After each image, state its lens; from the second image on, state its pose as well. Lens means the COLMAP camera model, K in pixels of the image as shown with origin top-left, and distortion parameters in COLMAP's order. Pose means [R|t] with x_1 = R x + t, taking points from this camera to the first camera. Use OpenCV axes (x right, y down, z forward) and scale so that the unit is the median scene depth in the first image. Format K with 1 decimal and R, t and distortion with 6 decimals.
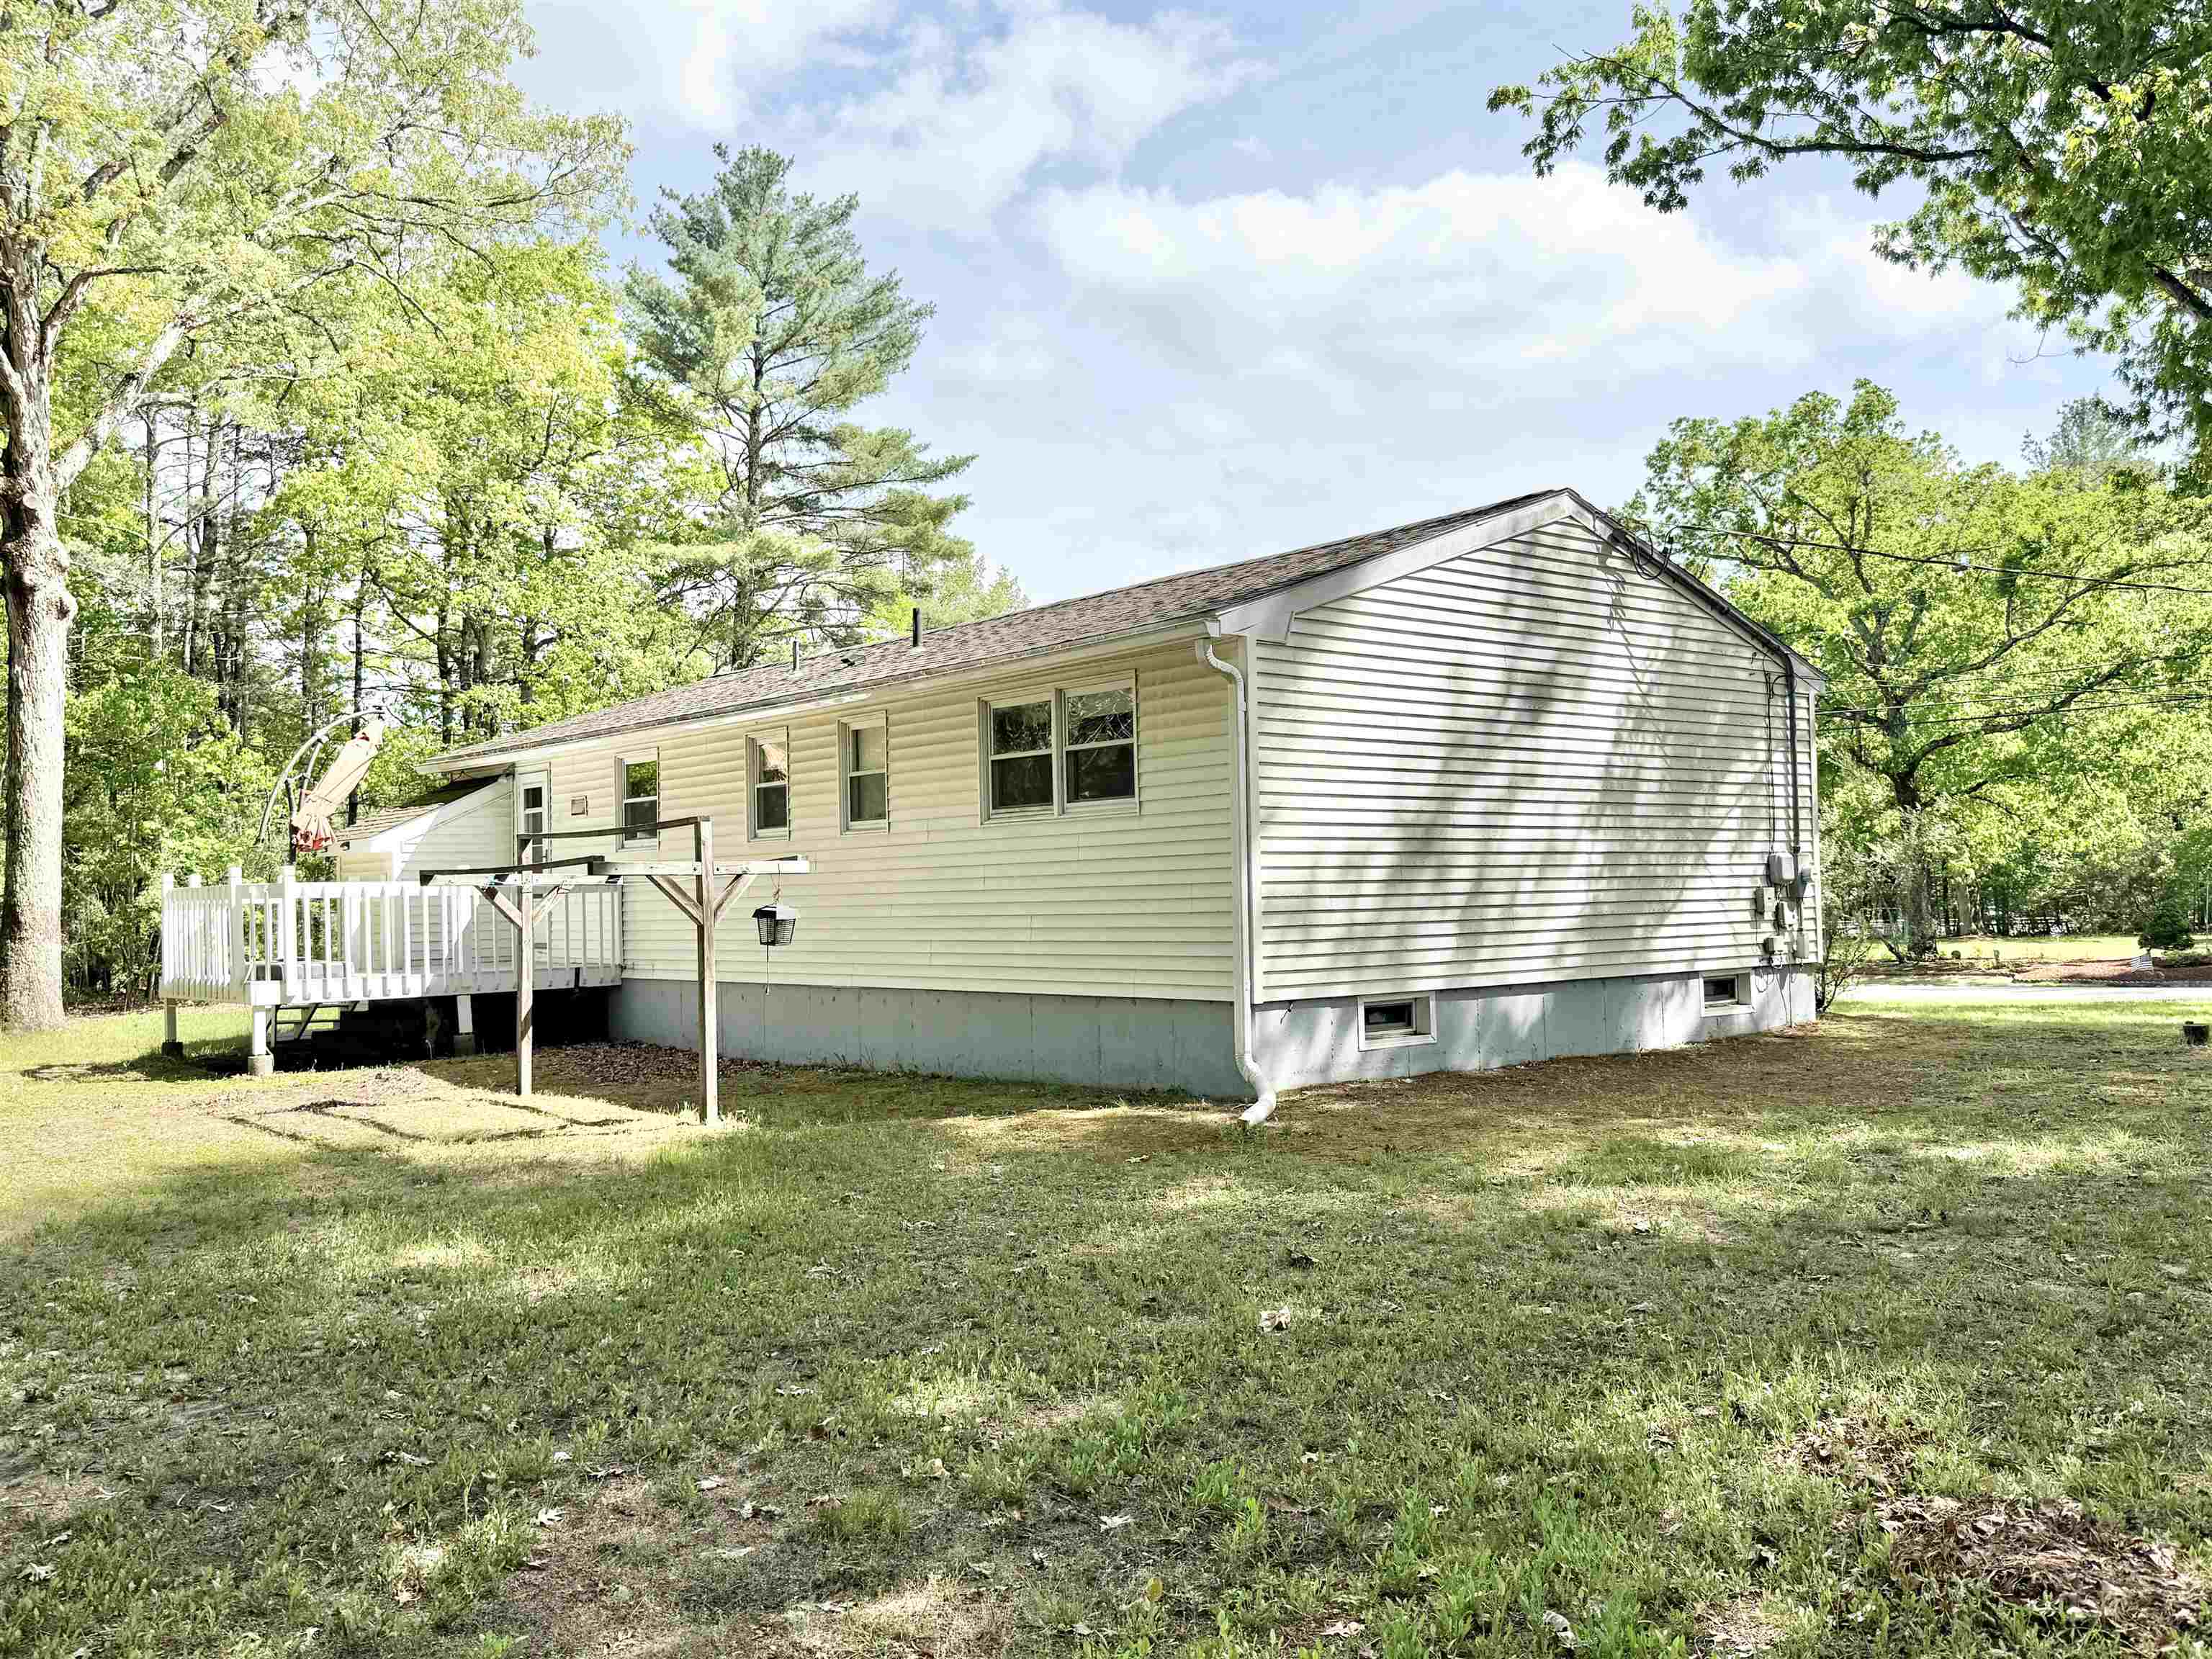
lens RADIAL K [[1843.7, 0, 1106.0], [0, 1843.7, 829.5], [0, 0, 1]] dist [0.078529, -0.001109]
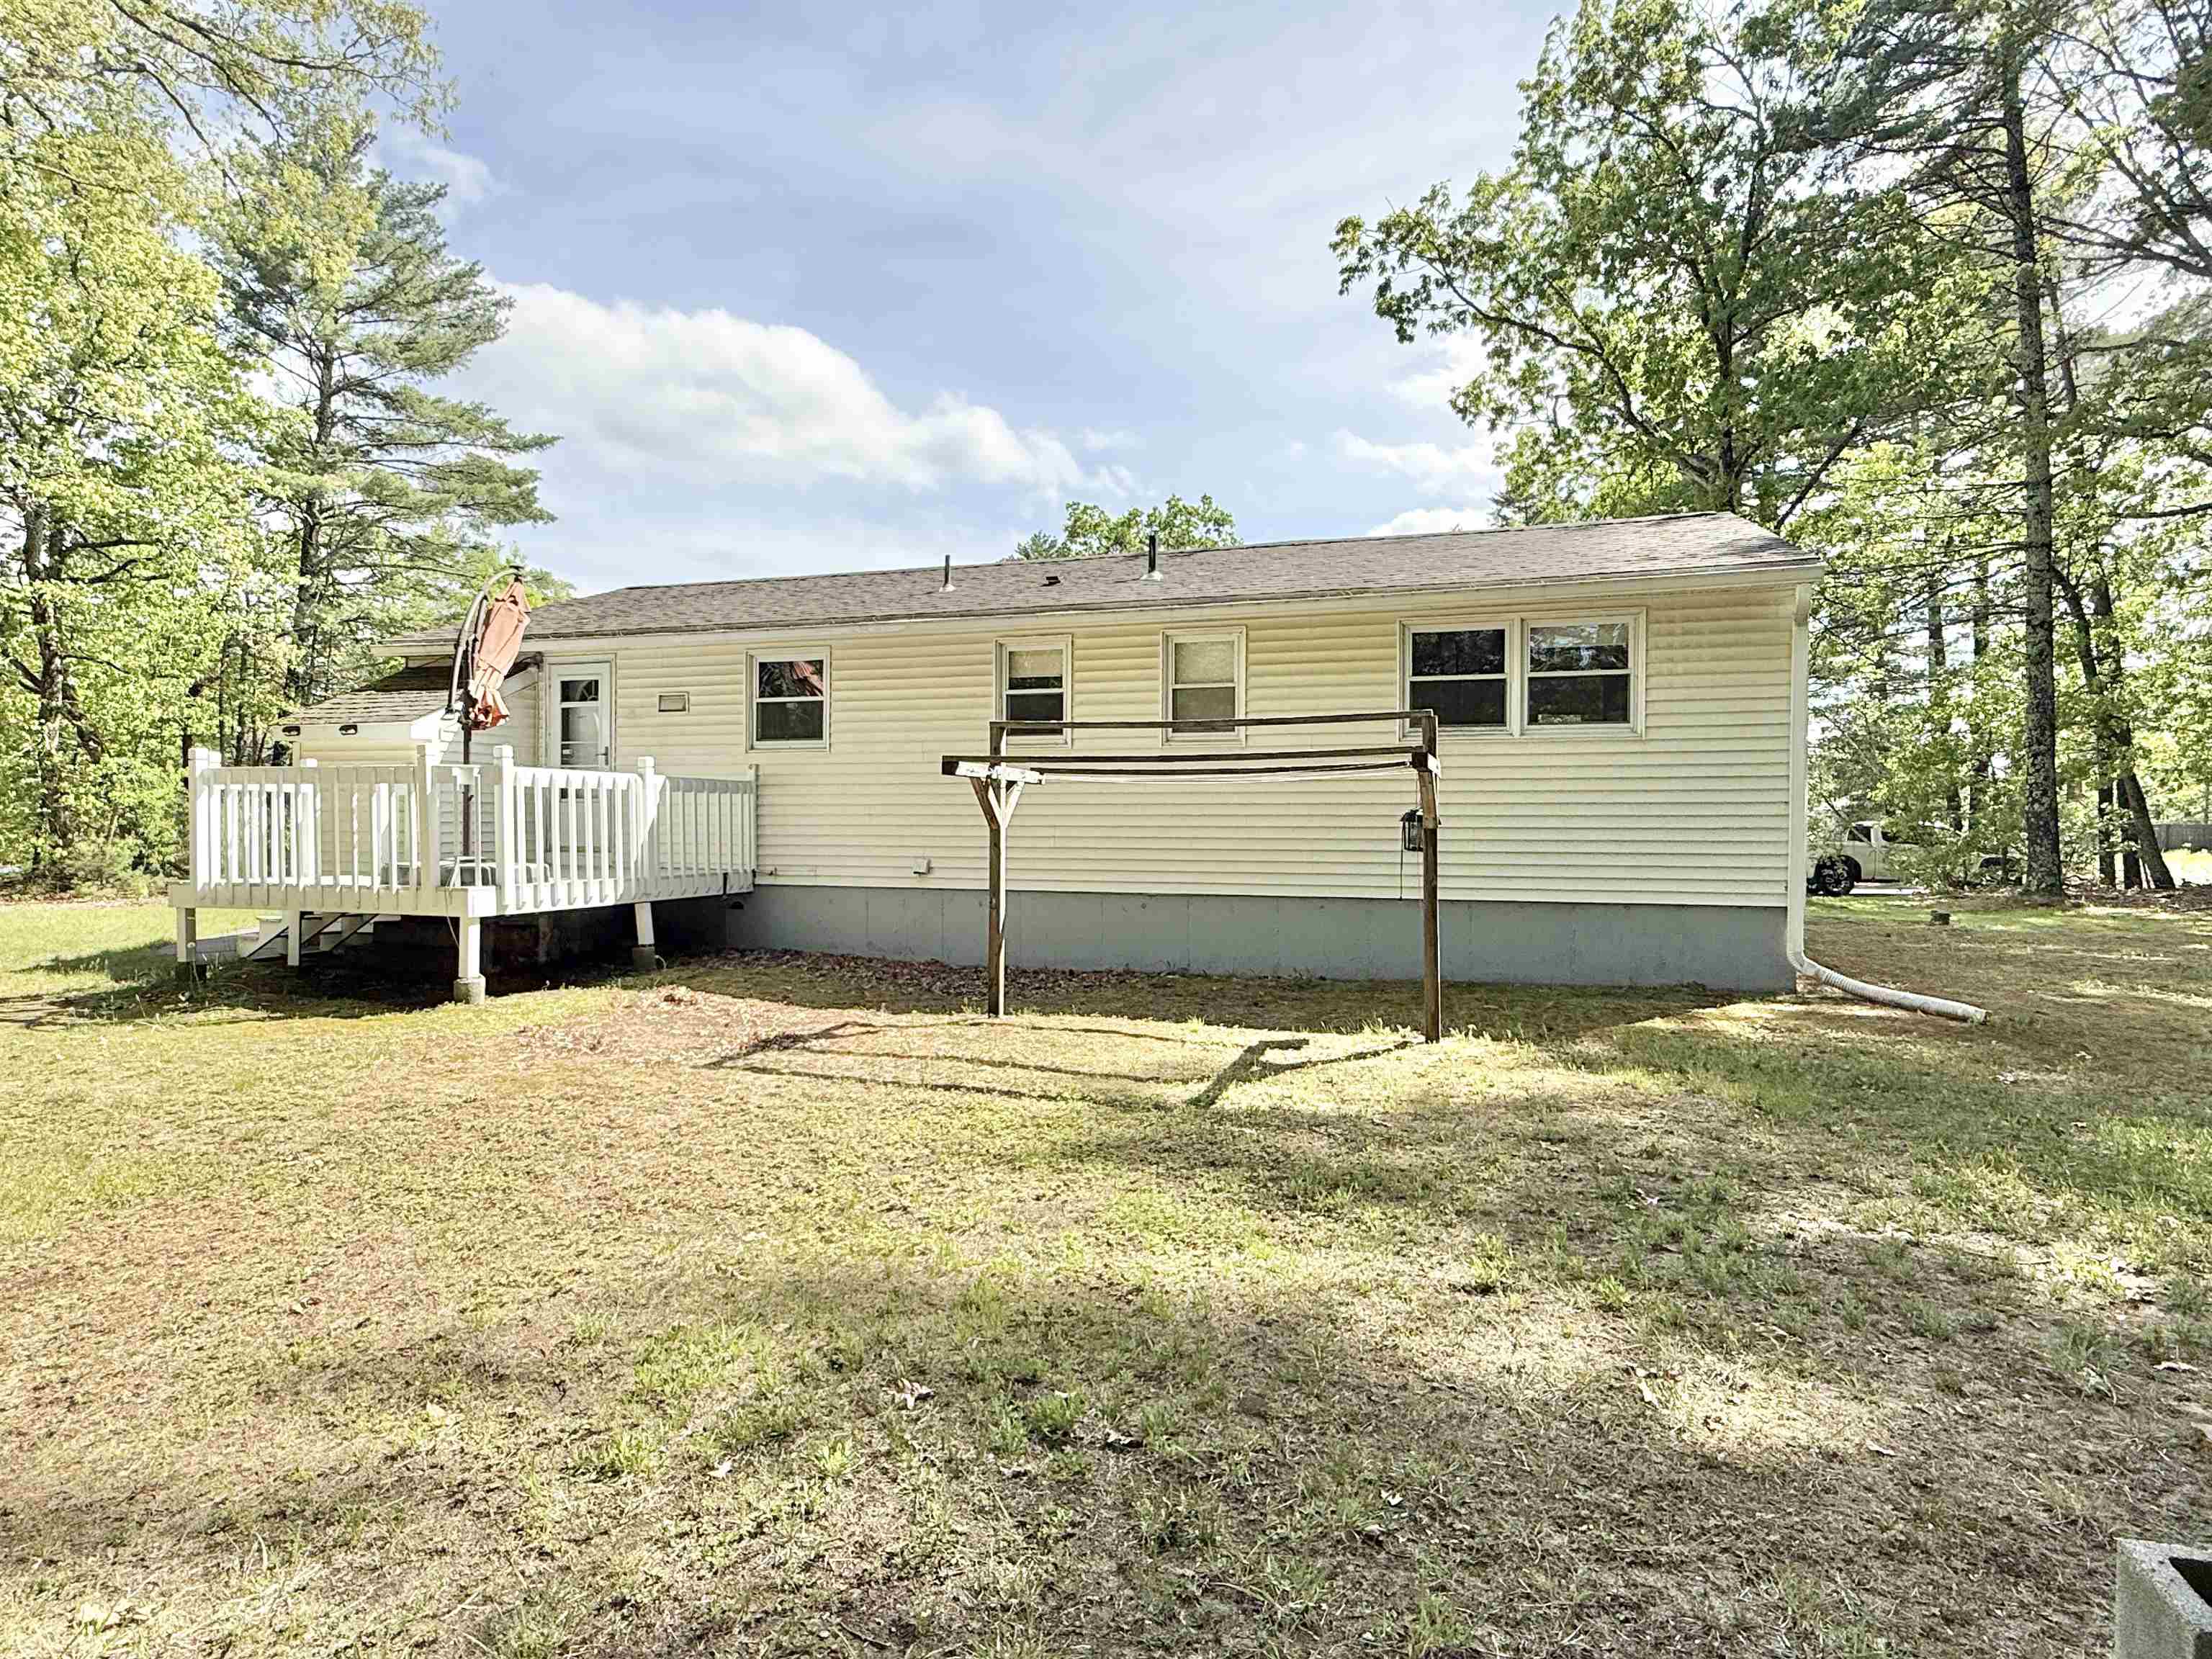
lens RADIAL K [[1240.1, 0, 1105.6], [0, 1240.1, 834.0], [0, 0, 1]] dist [-0.001191, -0.001570]
pose [[0.851592, 0.021473, 0.523766, -0.448980], [-0.041641, 0.998774, 0.026758, 0.029740], [-0.522549, -0.044597, 0.851442, 0.365801]]
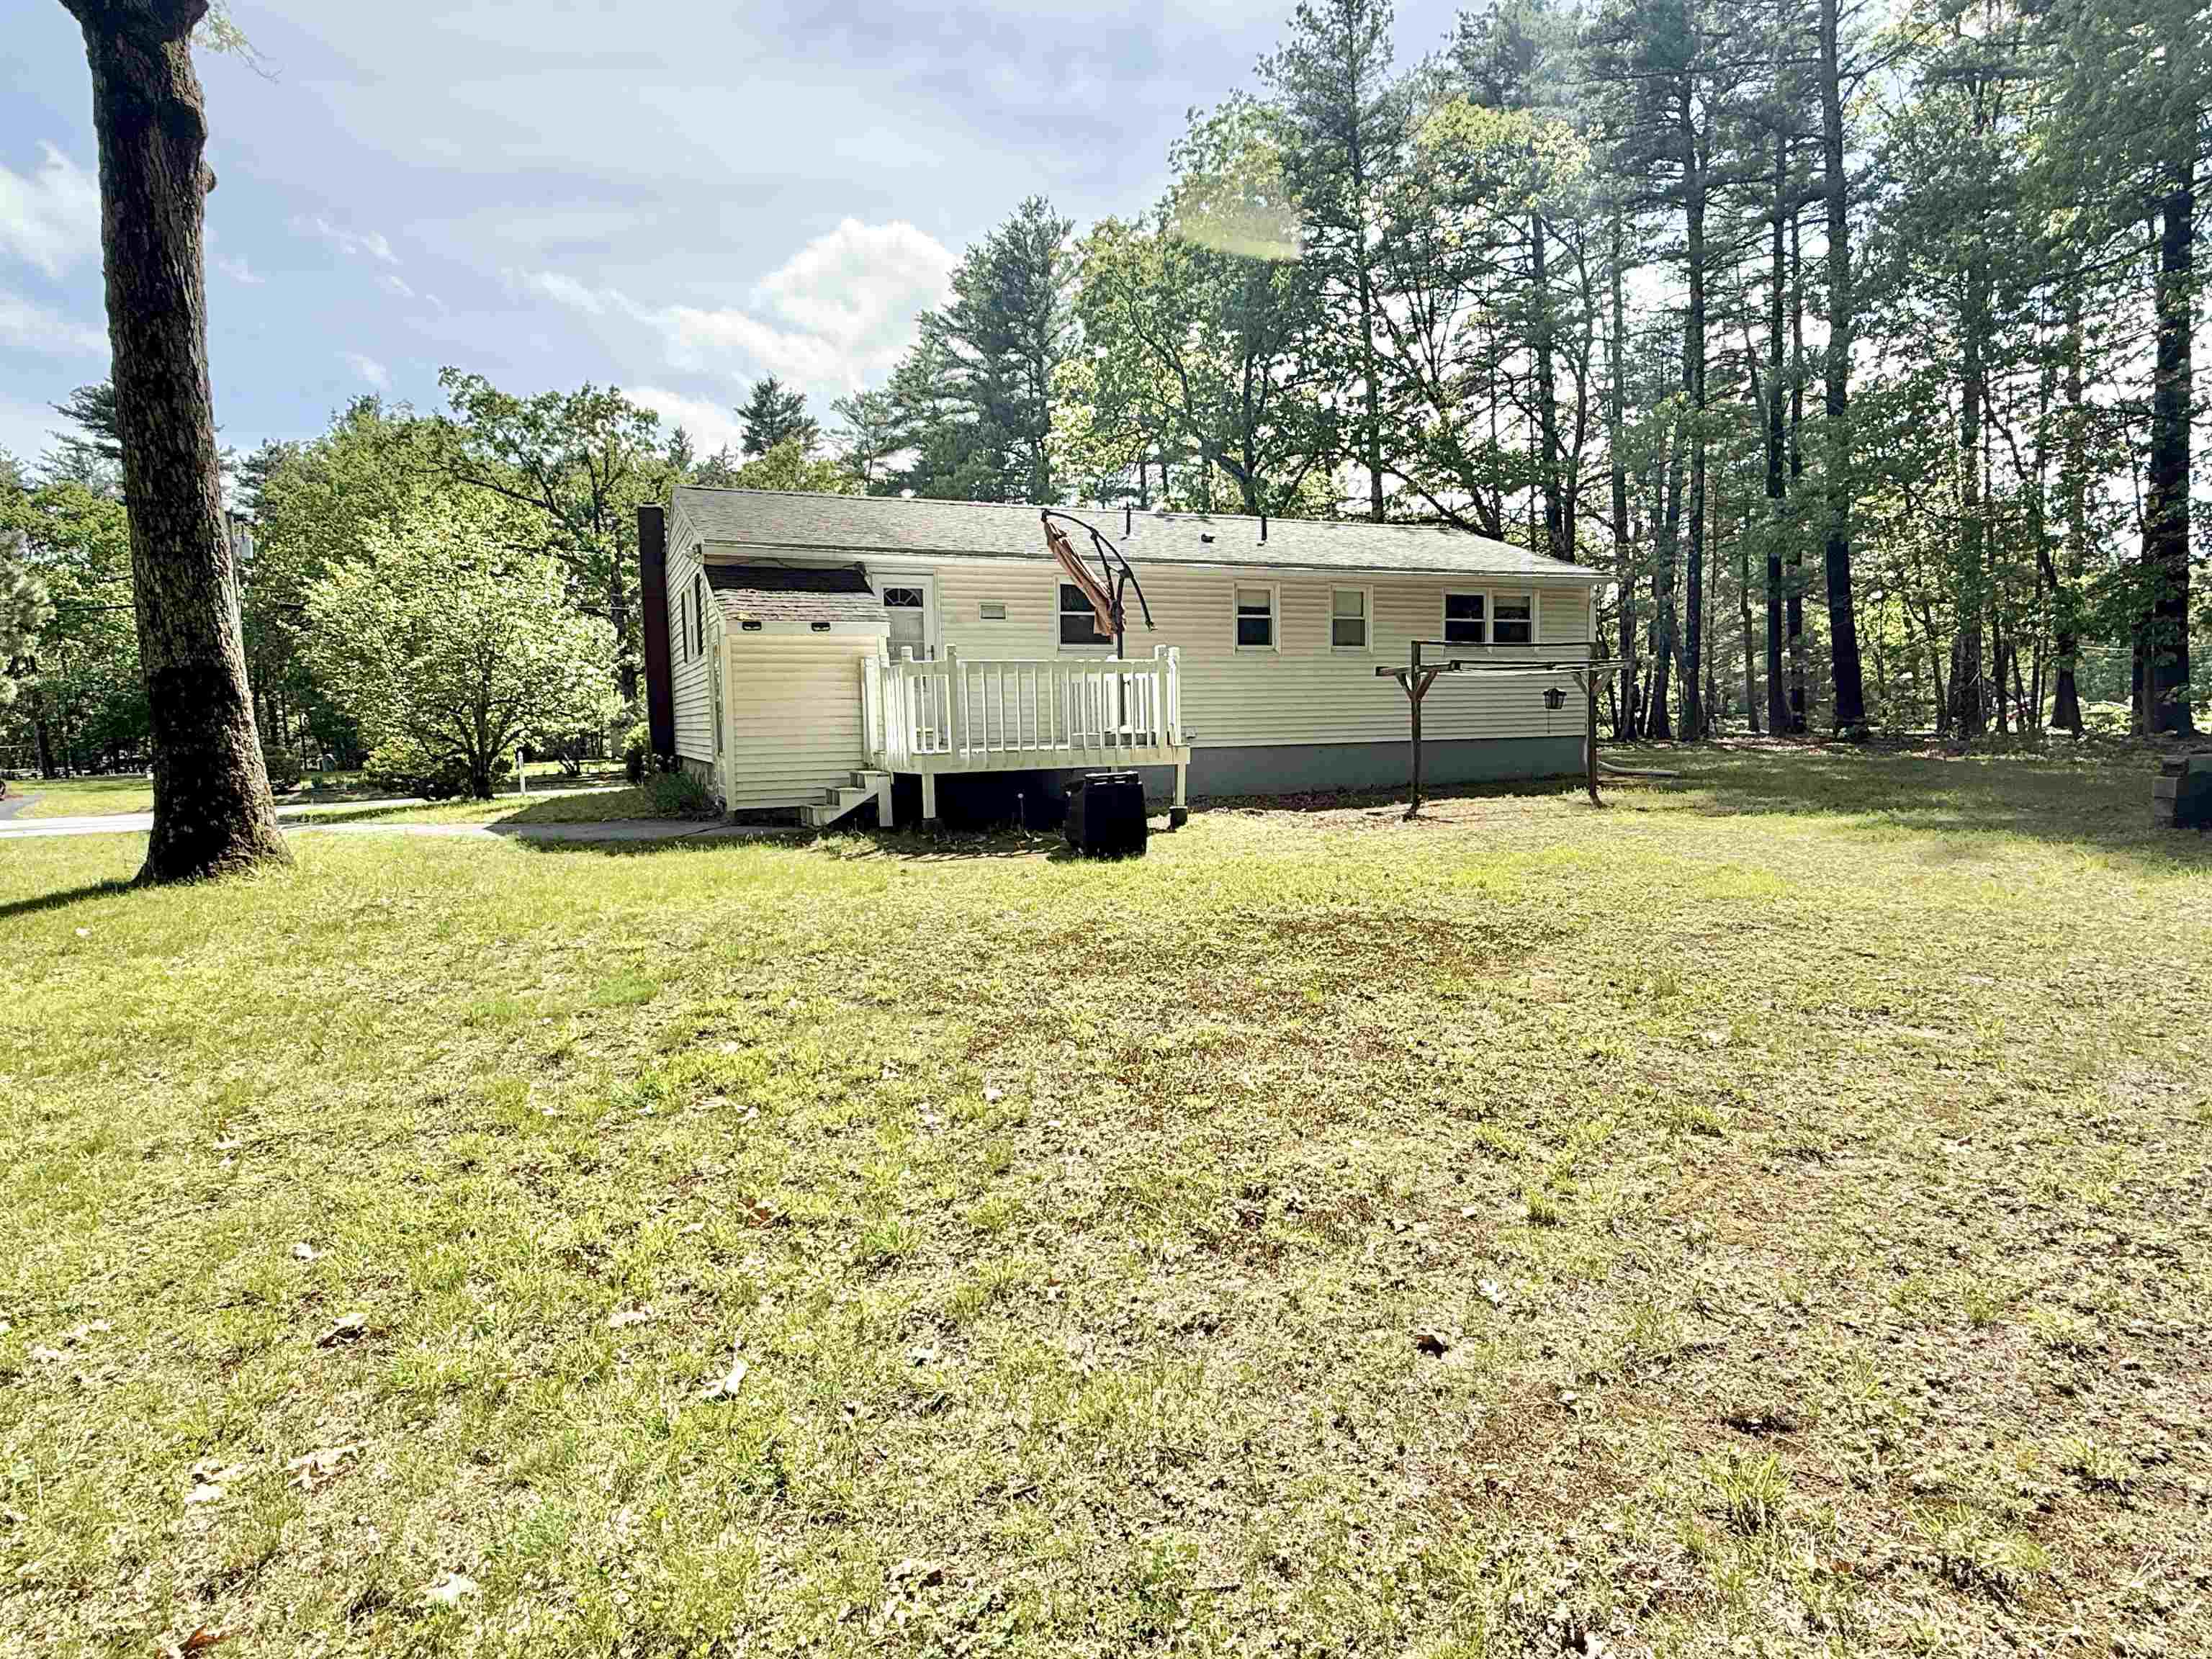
lens RADIAL K [[1240.1, 0, 1105.6], [0, 1240.1, 834.0], [0, 0, 1]] dist [-0.001191, -0.001570]
pose [[0.240797, -0.059127, 0.968773, -1.094614], [-0.006624, 0.998019, 0.062559, 0.082467], [-0.970553, -0.021481, 0.239929, 0.788962]]
